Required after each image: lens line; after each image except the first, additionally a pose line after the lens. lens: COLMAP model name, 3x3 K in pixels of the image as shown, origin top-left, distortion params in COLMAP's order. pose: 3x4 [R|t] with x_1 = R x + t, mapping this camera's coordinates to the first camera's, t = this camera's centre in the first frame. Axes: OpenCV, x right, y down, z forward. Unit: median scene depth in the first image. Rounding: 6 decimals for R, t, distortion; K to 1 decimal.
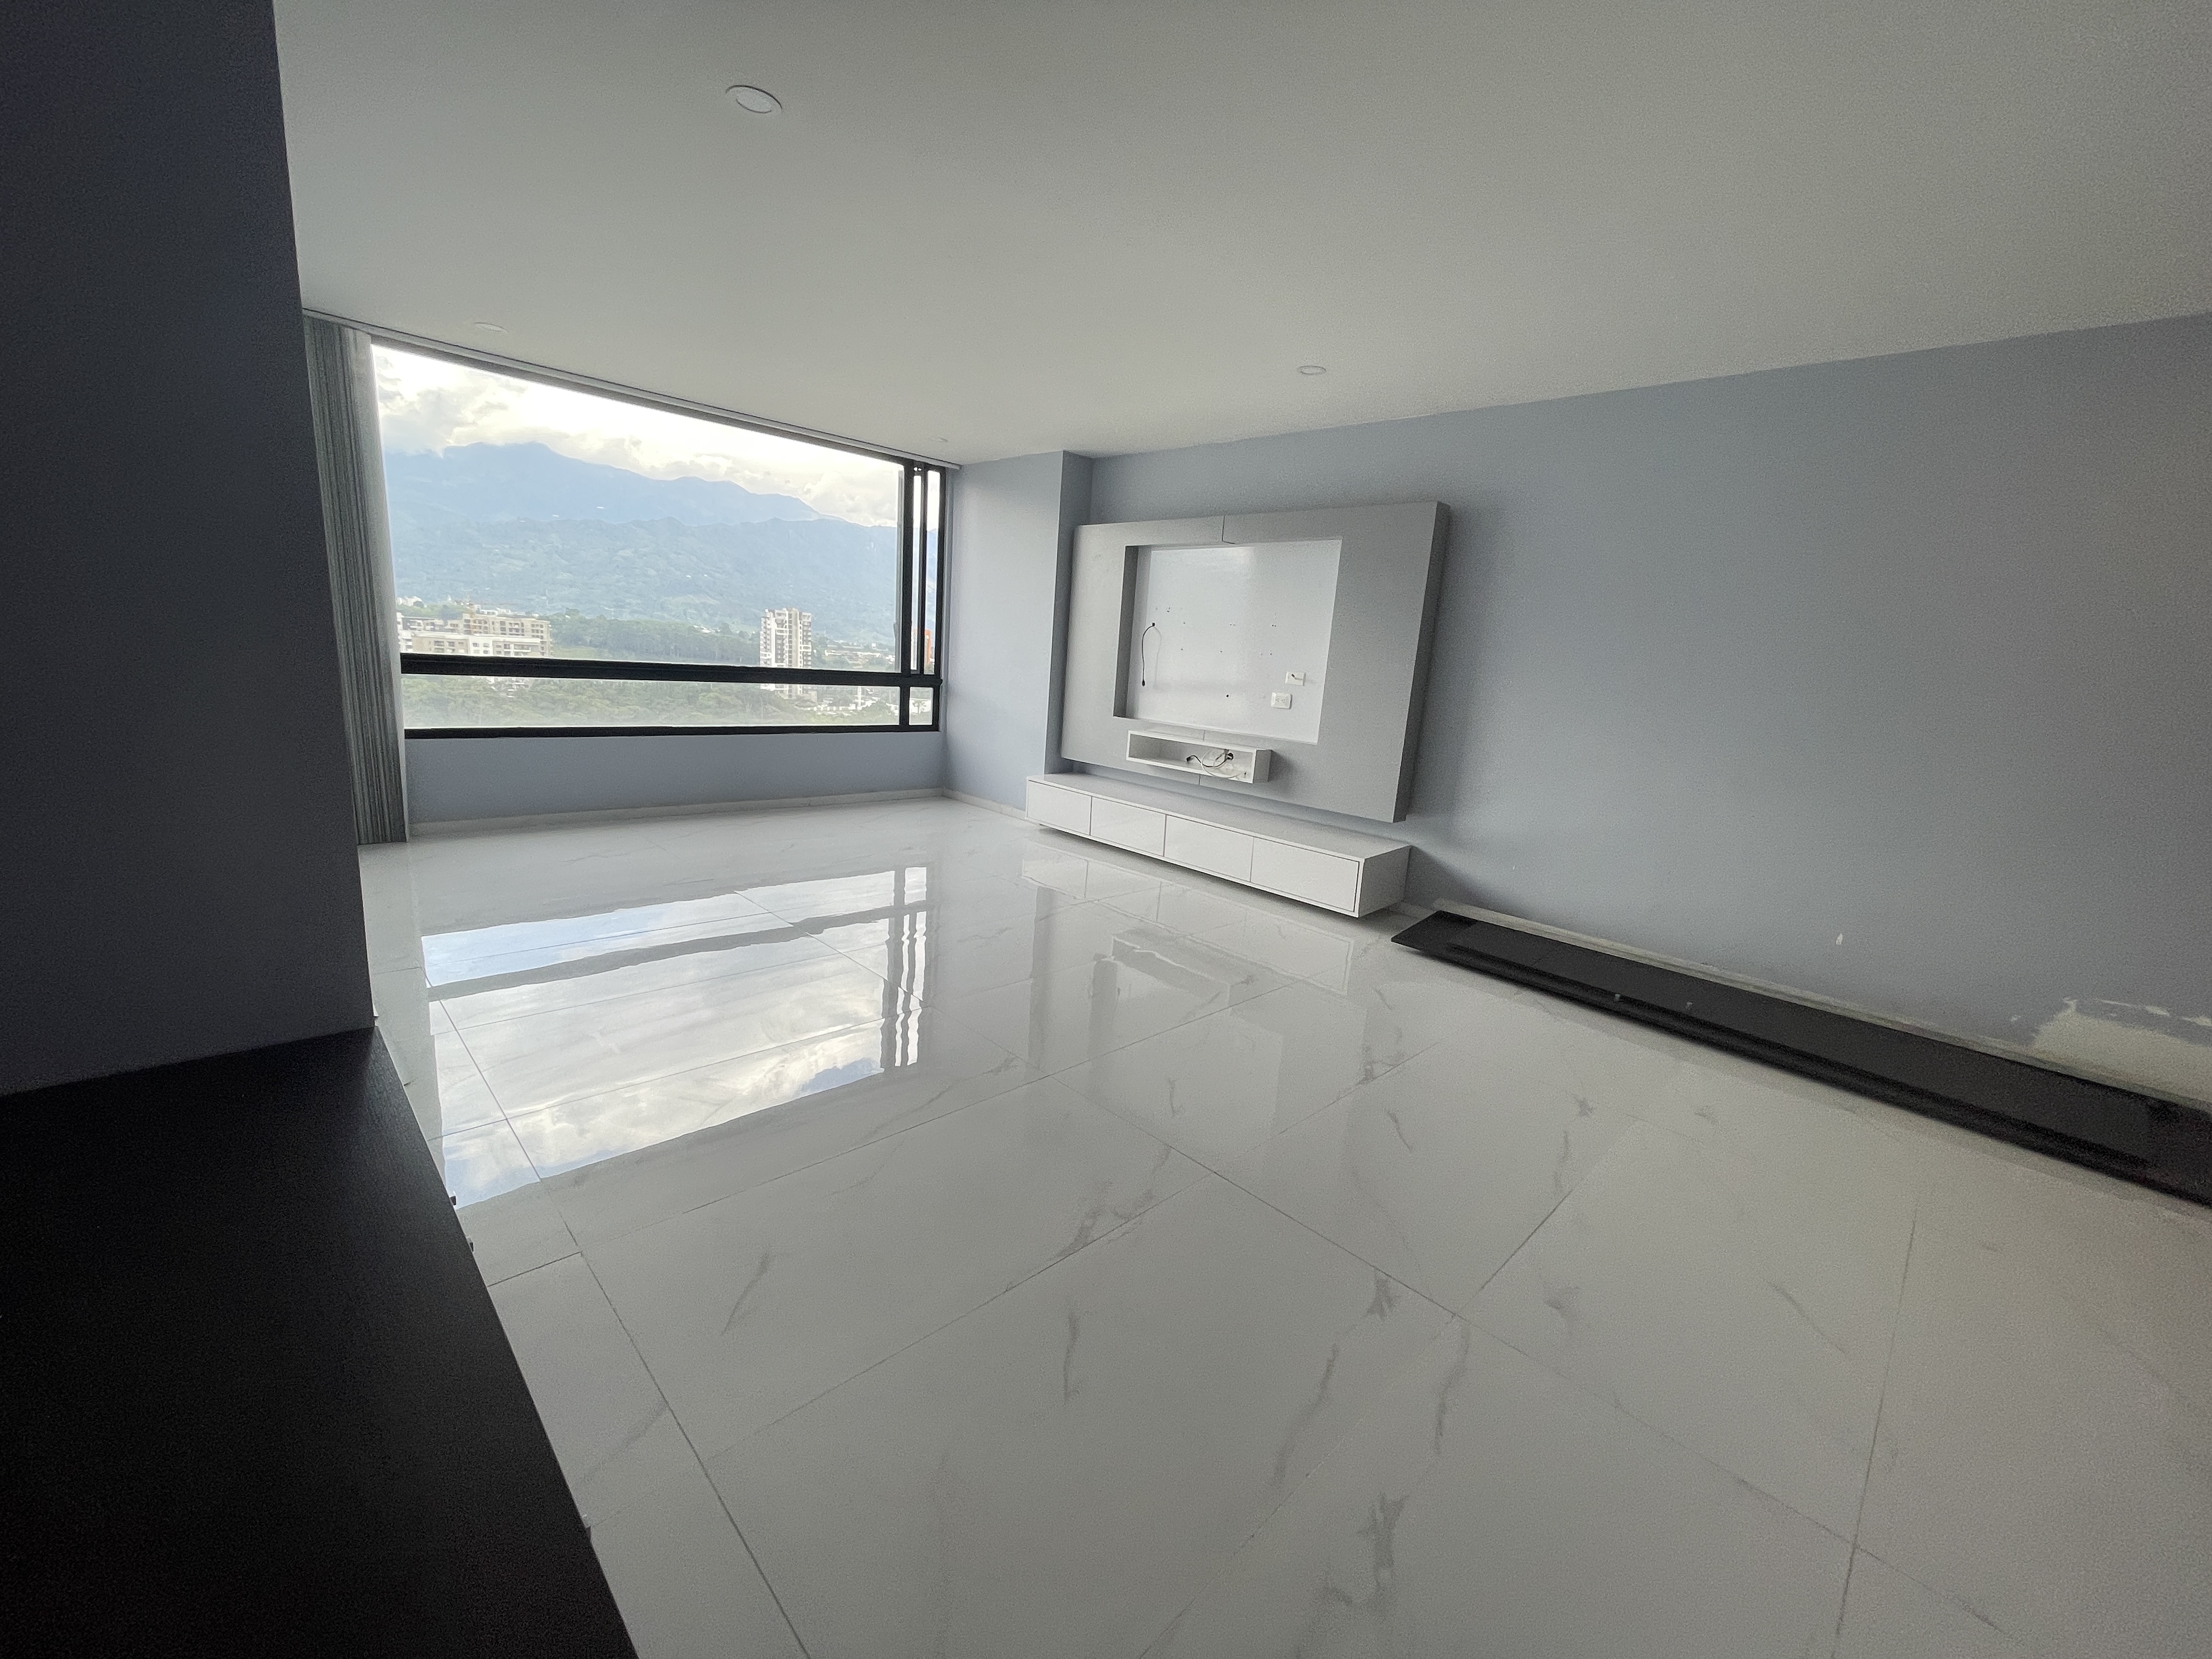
lens RADIAL K [[892.2, 0, 1101.7], [0, 892.2, 834.8], [0, 0, 1]] dist [0.009902, 0.000075]
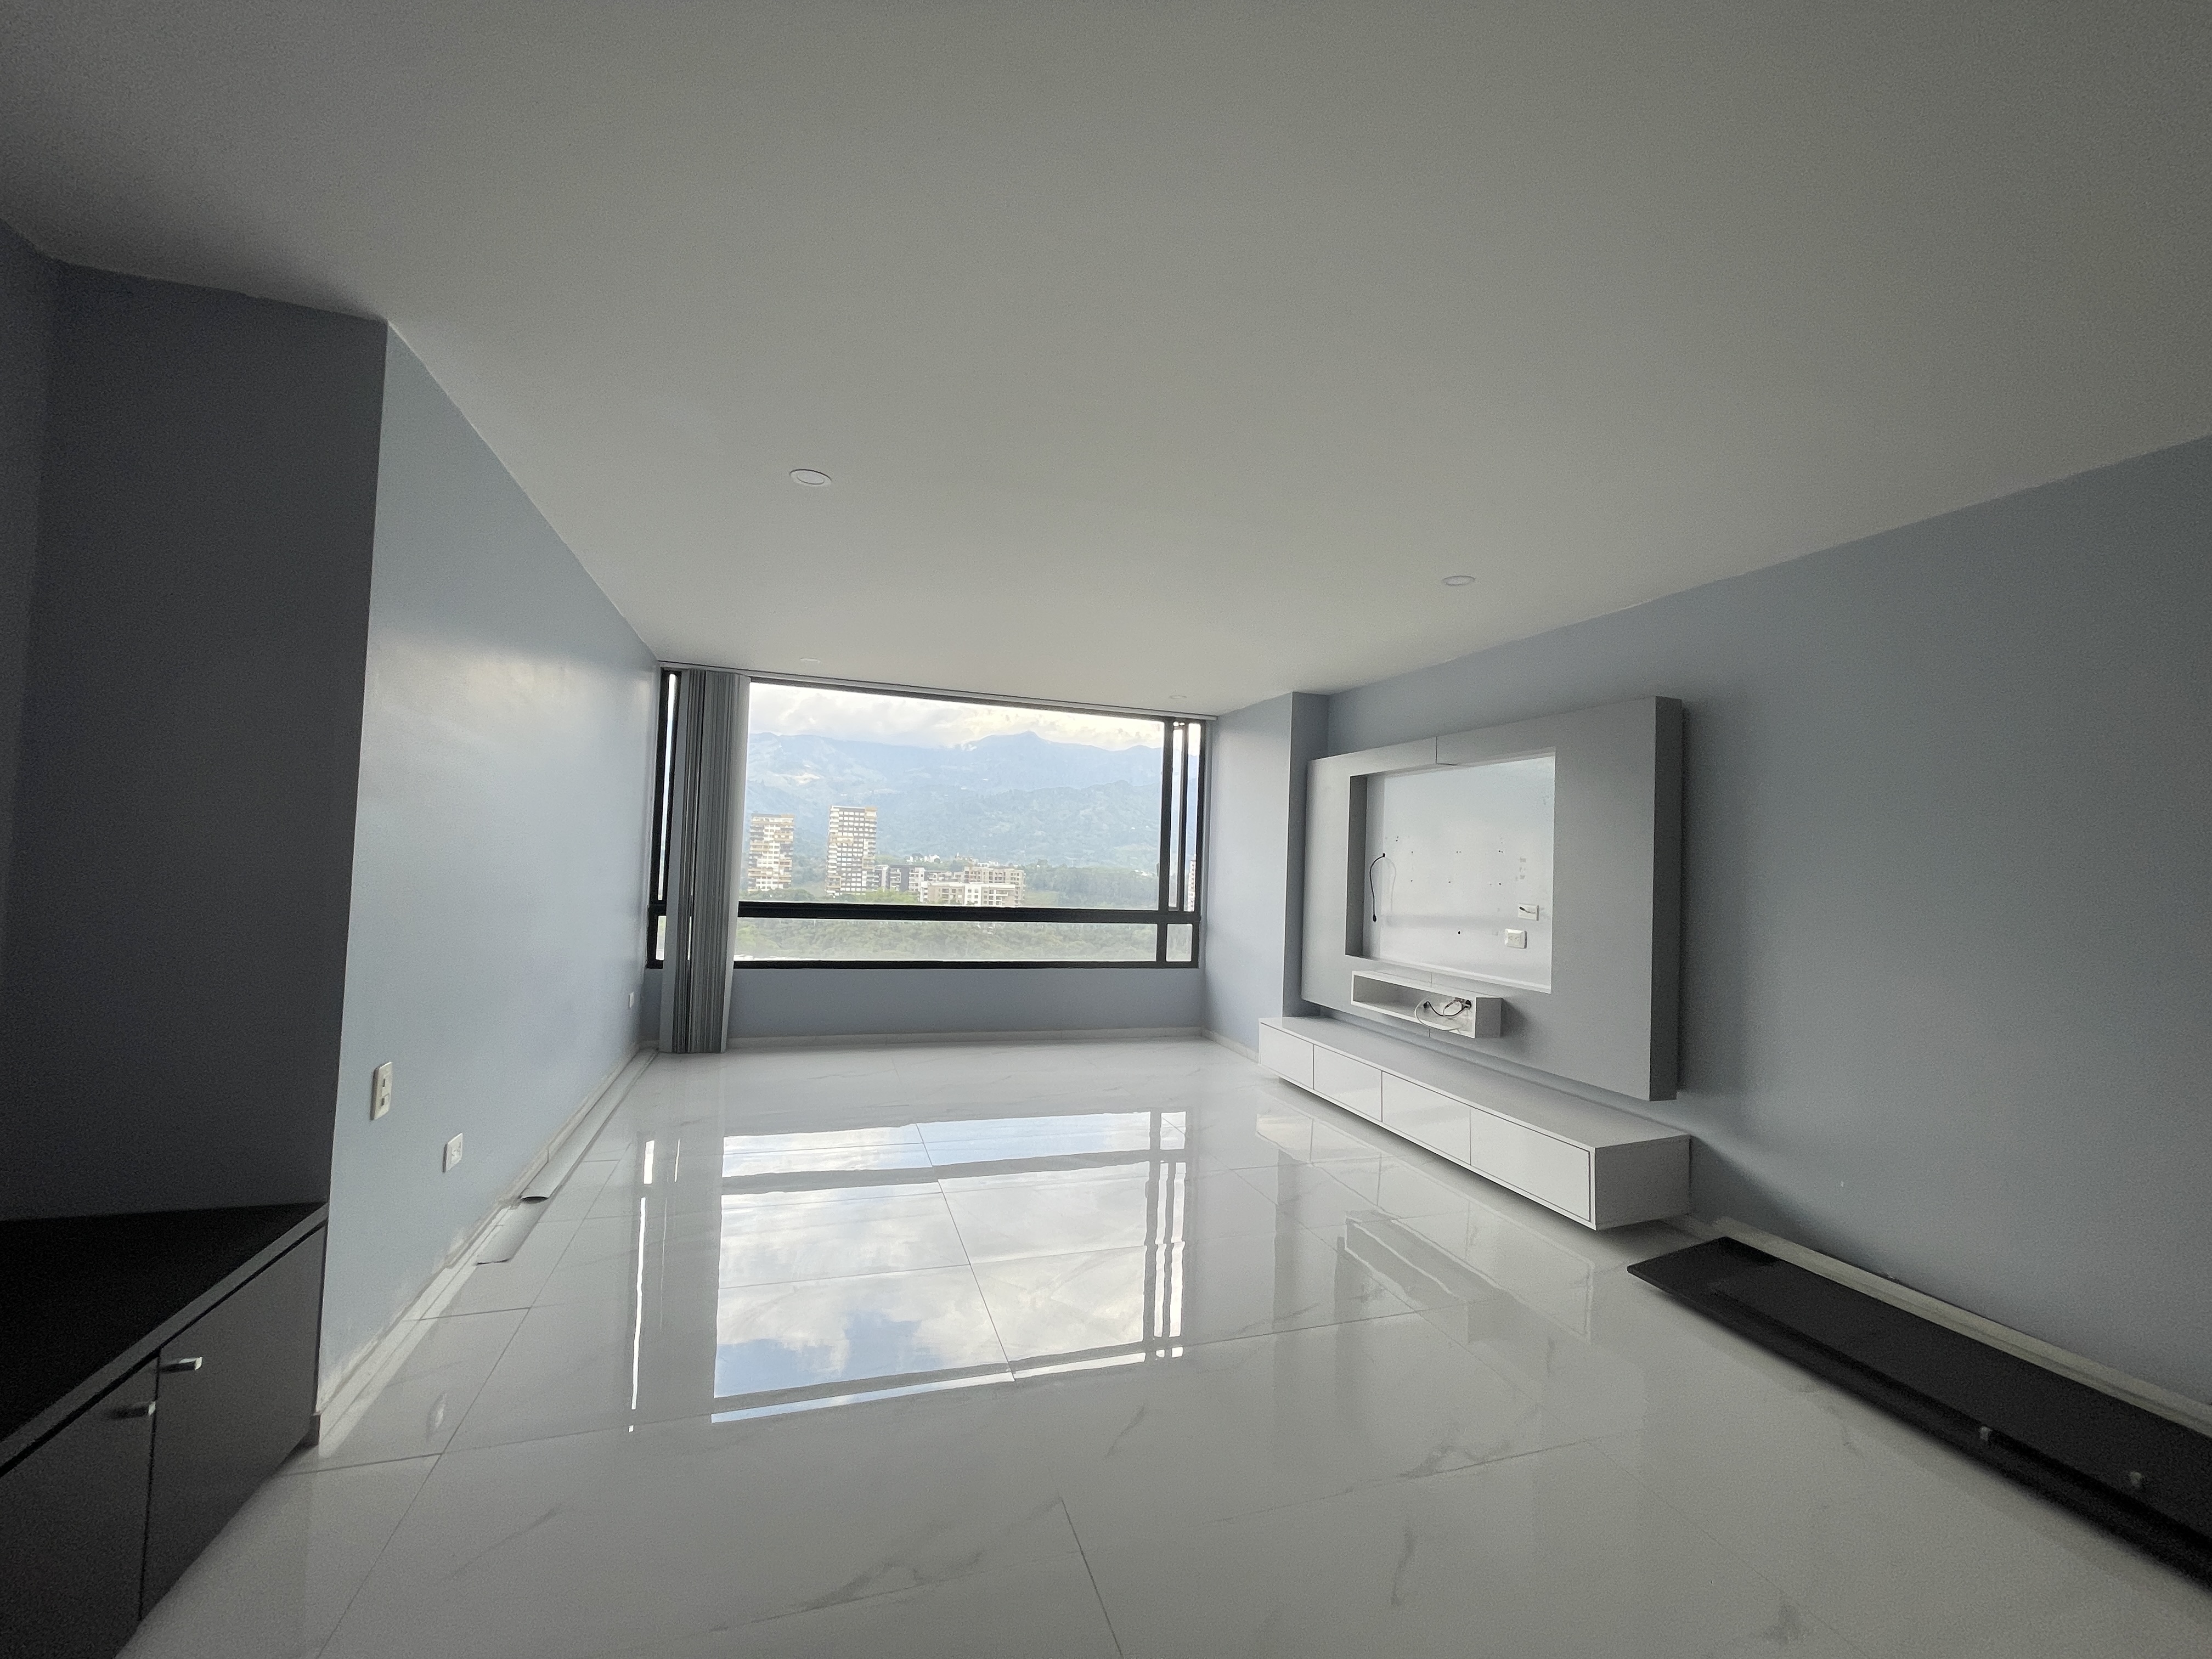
lens RADIAL K [[891.9, 0, 1099.8], [0, 891.9, 826.7], [0, 0, 1]] dist [0.000164, 0.000058]
pose [[0.899076, -0.053311, -0.434535, 0.192942], [-0.065606, 0.964944, -0.254126, -0.011793], [0.432850, 0.256986, 0.864060, 0.073510]]
